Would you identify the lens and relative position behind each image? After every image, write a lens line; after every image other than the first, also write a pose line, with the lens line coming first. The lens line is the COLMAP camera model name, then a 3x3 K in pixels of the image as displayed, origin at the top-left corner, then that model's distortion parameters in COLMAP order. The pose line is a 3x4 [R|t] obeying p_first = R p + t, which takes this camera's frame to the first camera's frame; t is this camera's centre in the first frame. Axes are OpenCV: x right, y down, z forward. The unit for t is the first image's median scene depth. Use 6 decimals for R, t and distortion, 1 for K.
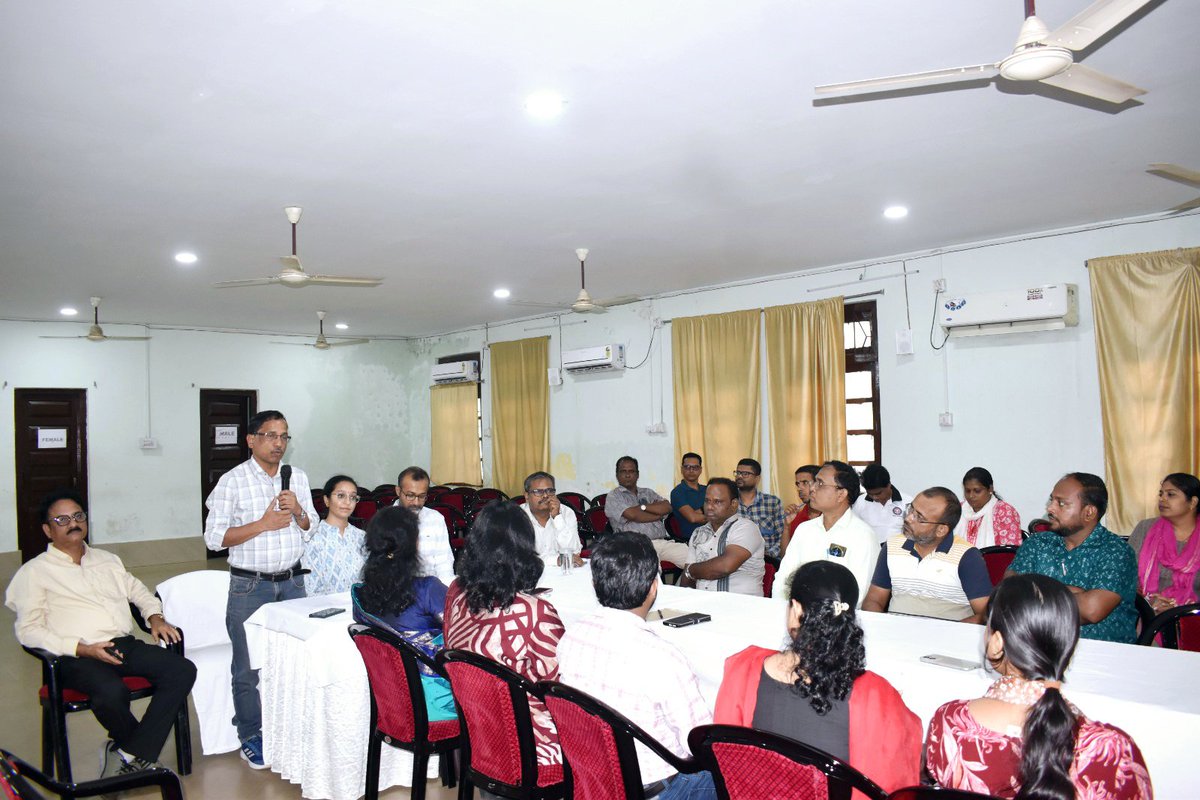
lens RADIAL K [[989.7, 0, 600.1], [0, 989.7, 403.2], [0, 0, 1]] dist [0.001155, 0.001359]
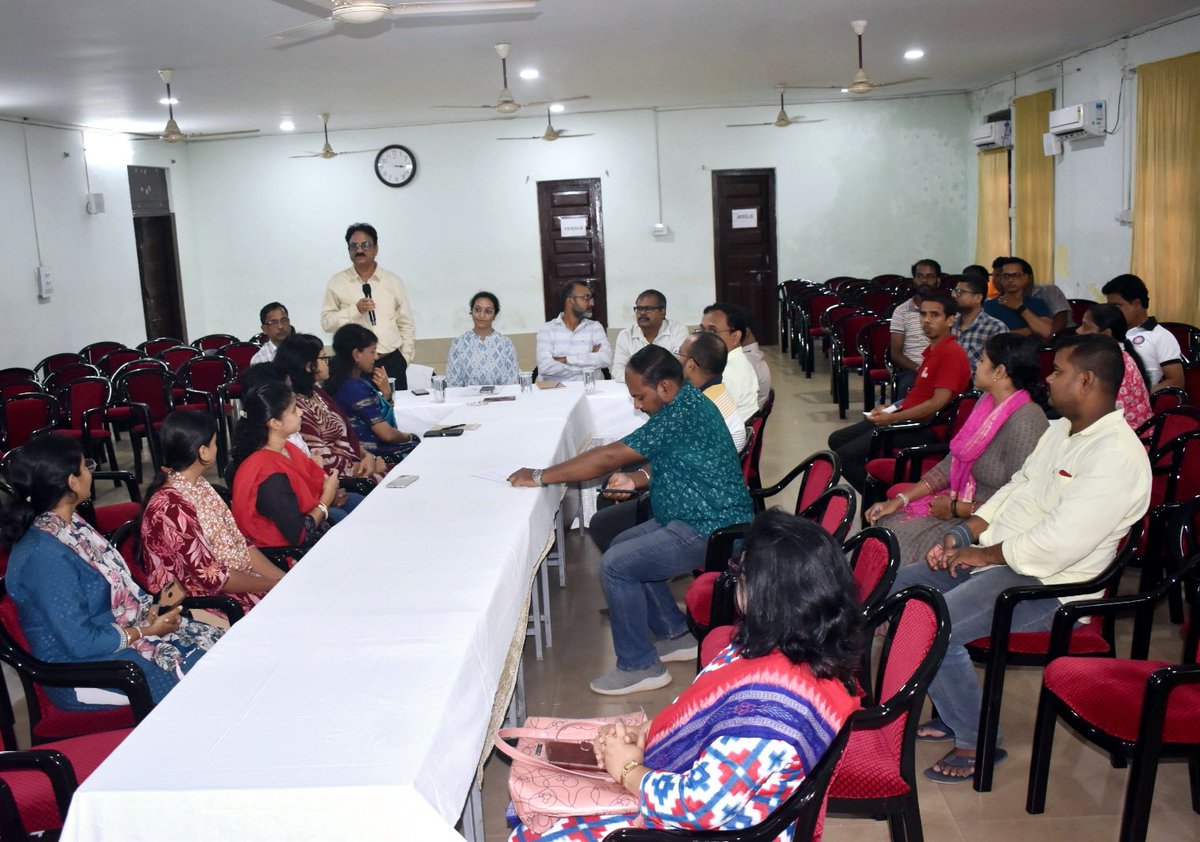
lens RADIAL K [[1331.1, 0, 599.4], [0, 1331.1, 420.8], [0, 0, 1]] dist [0.001379, 0.000000]
pose [[0.712375, 0.102773, -0.694233, 0.407073], [0.052451, 0.978656, 0.198700, -0.036750], [0.699836, -0.177962, 0.691779, -0.004597]]
